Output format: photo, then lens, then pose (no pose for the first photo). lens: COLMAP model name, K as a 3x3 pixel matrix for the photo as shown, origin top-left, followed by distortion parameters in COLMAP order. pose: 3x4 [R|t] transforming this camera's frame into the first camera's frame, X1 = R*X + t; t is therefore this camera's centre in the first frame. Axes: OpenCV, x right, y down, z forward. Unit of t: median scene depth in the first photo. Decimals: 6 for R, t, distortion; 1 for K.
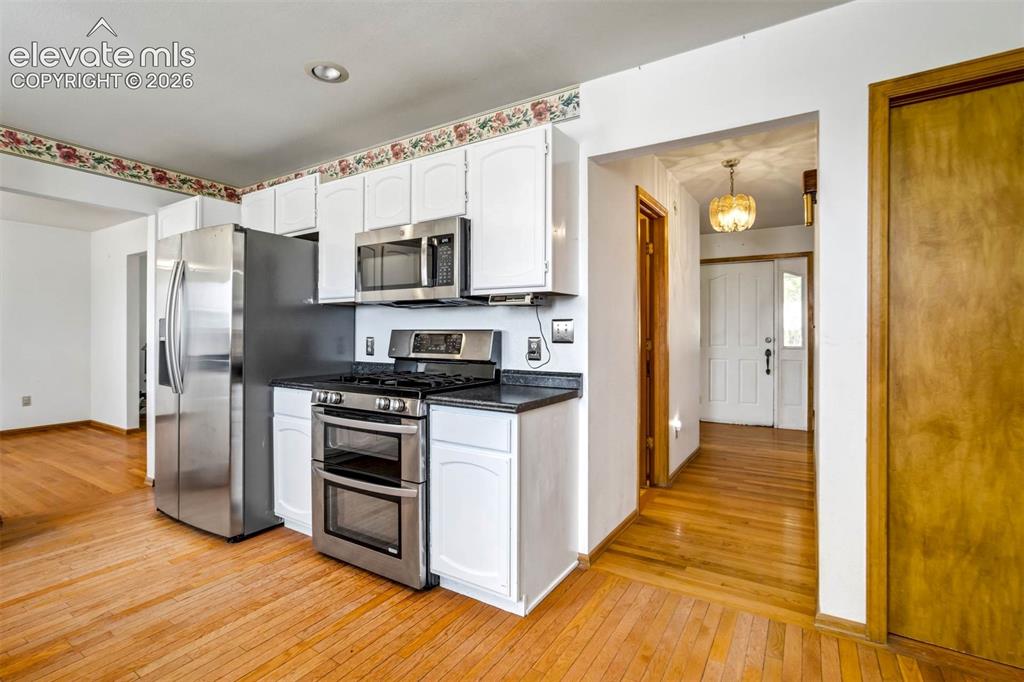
lens RADIAL K [[486.3, 0, 517.7], [0, 486.3, 333.1], [0, 0, 1]] dist [-0.022235, 0.010164]
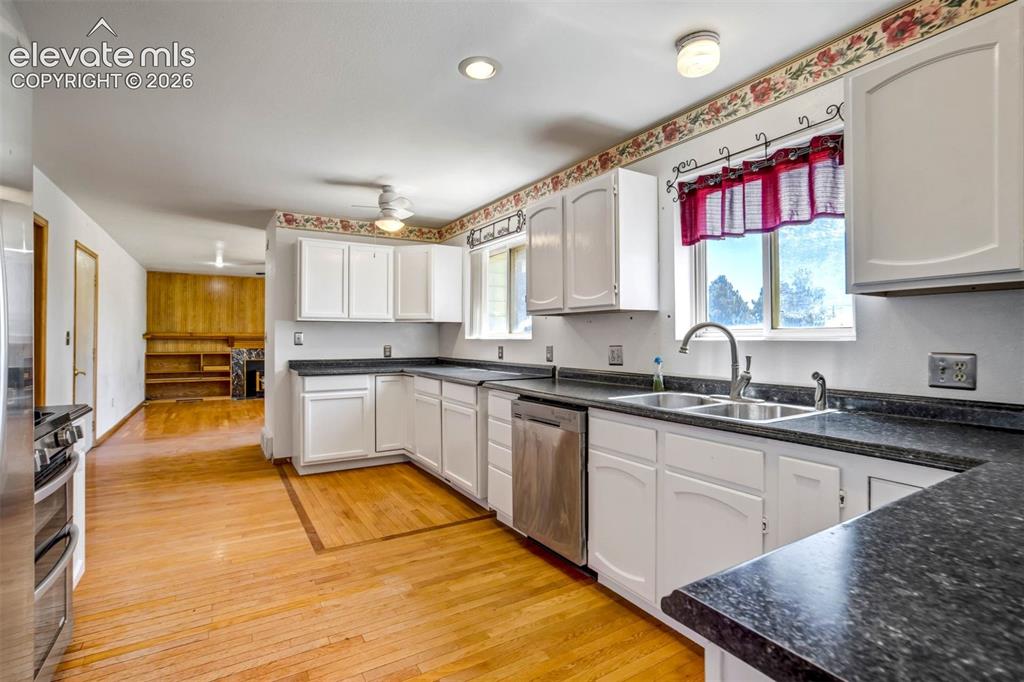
lens RADIAL K [[486.3, 0, 521.4], [0, 486.3, 337.8], [0, 0, 1]] dist [-0.022235, 0.010164]
pose [[-0.903166, -0.002735, 0.429283, -1.259587], [-0.004951, 0.999980, -0.004045, -0.017454], [-0.429263, -0.005779, -0.903161, 1.370474]]
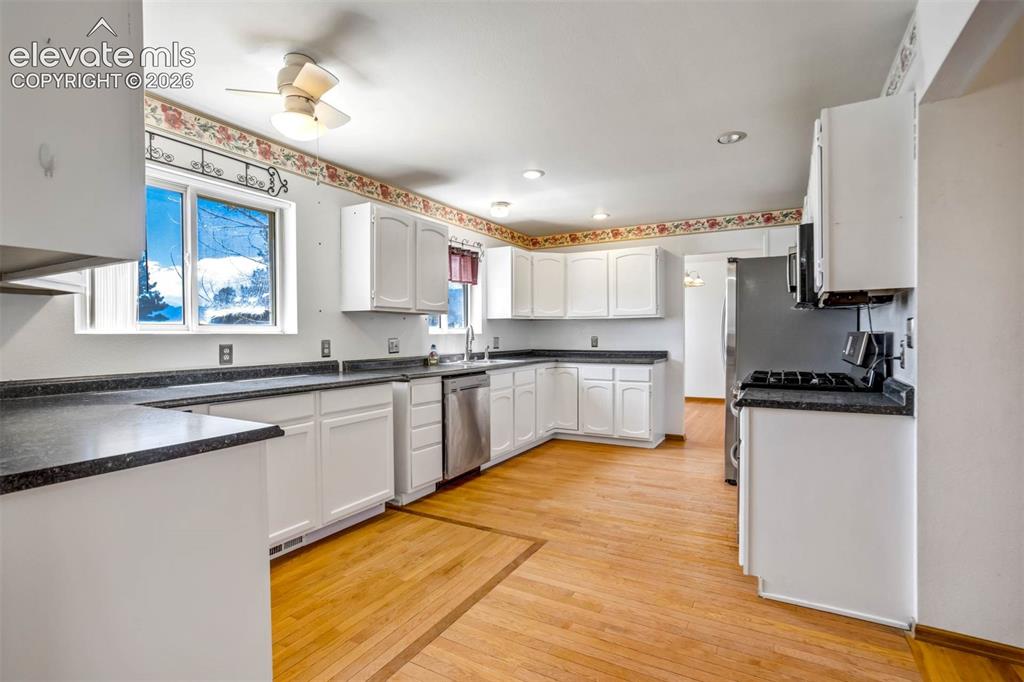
lens RADIAL K [[486.3, 0, 495.5], [0, 486.3, 338.5], [0, 0, 1]] dist [-0.022235, 0.010164]
pose [[0.019942, 0.006560, -0.999780, 0.960559], [0.008953, 0.999937, 0.006740, -0.009172], [0.999761, -0.009086, 0.019882, 0.341450]]
